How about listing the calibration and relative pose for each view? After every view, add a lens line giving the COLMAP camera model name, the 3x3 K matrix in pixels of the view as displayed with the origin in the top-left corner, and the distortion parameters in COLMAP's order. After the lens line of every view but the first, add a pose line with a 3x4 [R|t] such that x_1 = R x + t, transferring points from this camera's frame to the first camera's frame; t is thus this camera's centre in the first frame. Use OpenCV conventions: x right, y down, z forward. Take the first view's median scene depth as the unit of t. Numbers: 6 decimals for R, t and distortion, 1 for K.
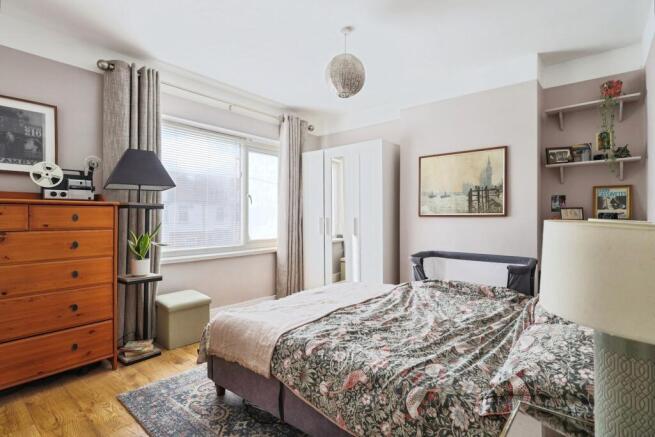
lens RADIAL K [[319.1, 0, 327.1], [0, 319.1, 217.3], [0, 0, 1]] dist [-0.011339, -0.001968]
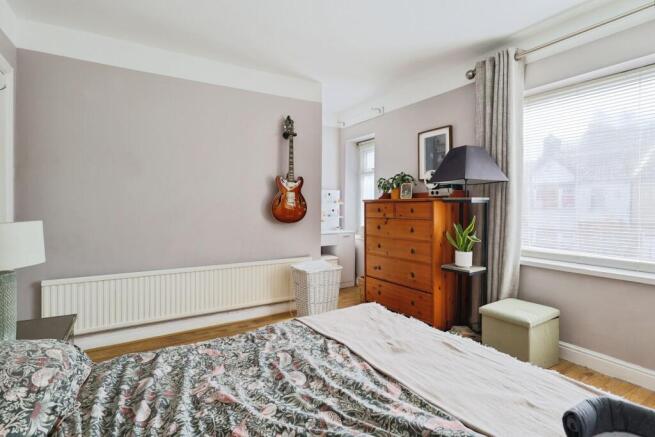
lens RADIAL K [[319.1, 0, 323.3], [0, 319.1, 207.6], [0, 0, 1]] dist [-0.011339, -0.001968]
pose [[-0.294009, 0.010136, -0.955749, 0.651566], [0.003778, 0.999948, 0.009443, -0.027345], [0.955795, -0.000835, -0.294032, 1.028301]]
